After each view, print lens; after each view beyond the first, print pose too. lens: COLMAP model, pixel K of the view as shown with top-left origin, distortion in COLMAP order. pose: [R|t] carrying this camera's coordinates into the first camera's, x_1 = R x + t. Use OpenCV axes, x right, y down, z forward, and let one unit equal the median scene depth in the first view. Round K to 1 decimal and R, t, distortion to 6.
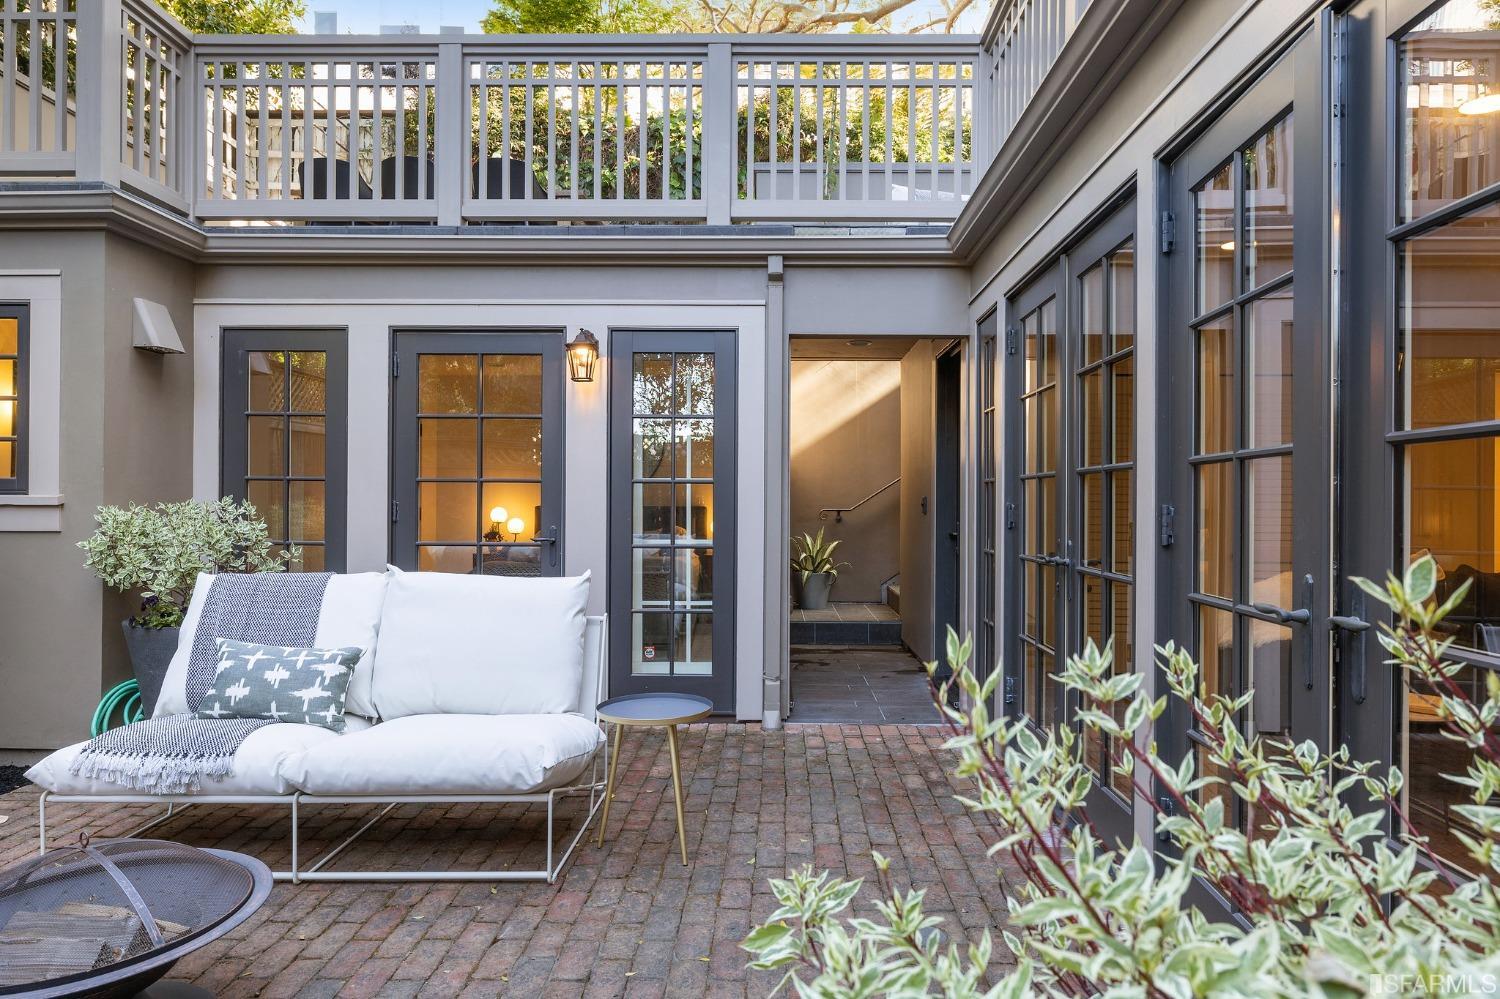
lens RADIAL K [[934.8, 0, 758.1], [0, 934.8, 498.2], [0, 0, 1]] dist [-0.002002, -0.000042]
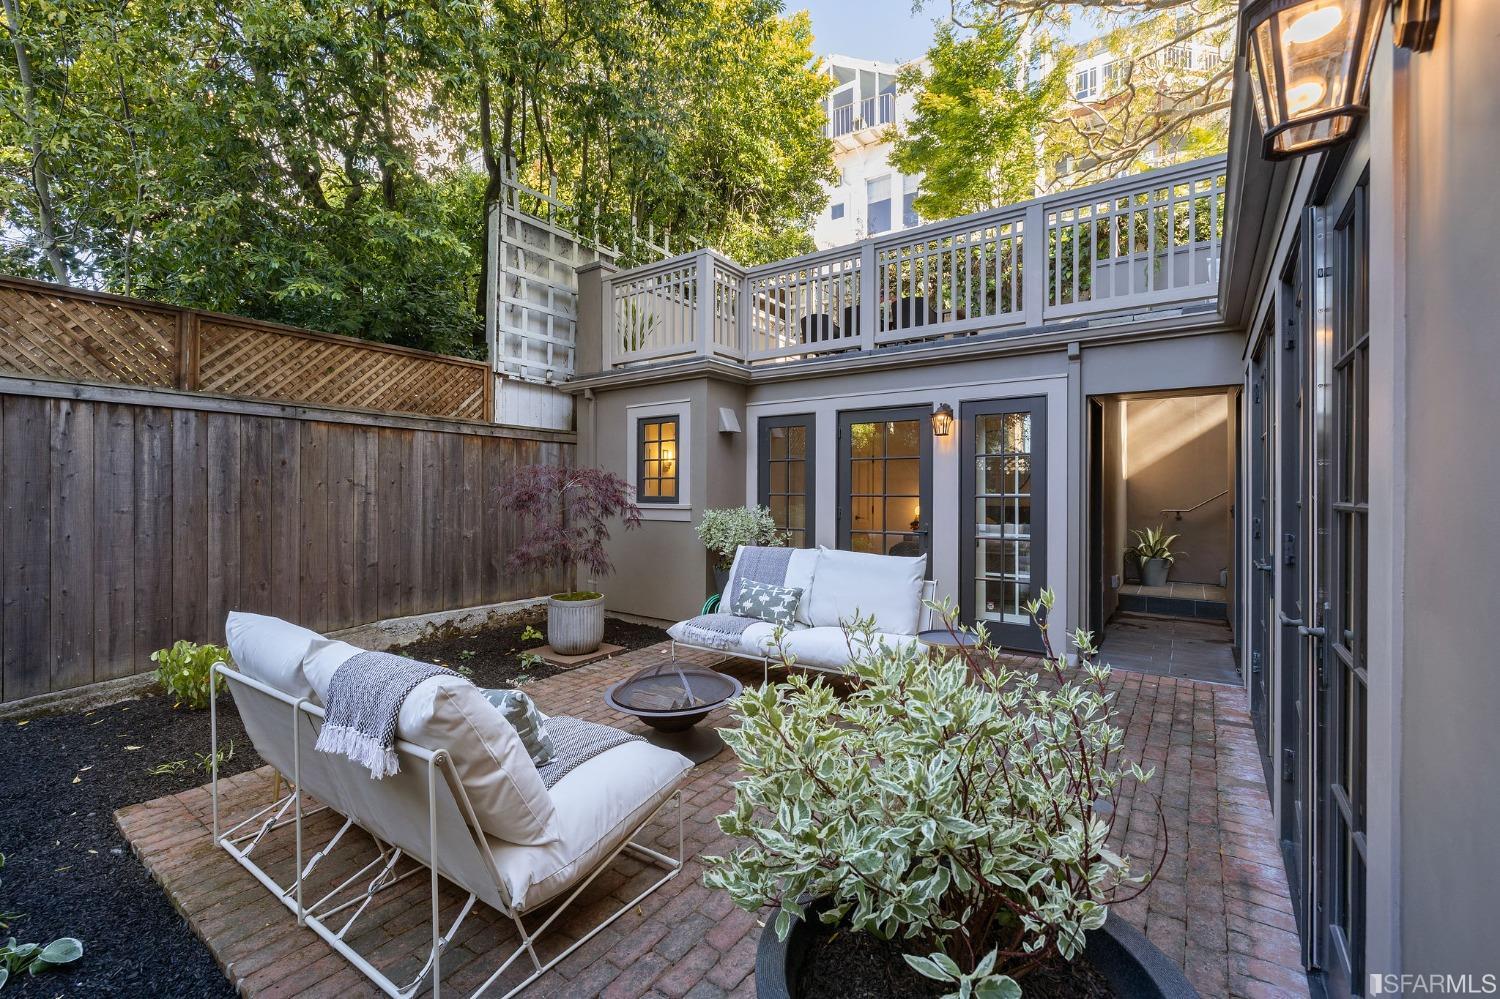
lens RADIAL K [[640.4, 0, 751.3], [0, 640.4, 493.1], [0, 0, 1]] dist [-0.000377, -0.000373]
pose [[0.824579, 0.000241, -0.565747, 0.170755], [0.003352, 0.999980, 0.005311, -0.032080], [0.565738, -0.006275, 0.824561, -0.110987]]
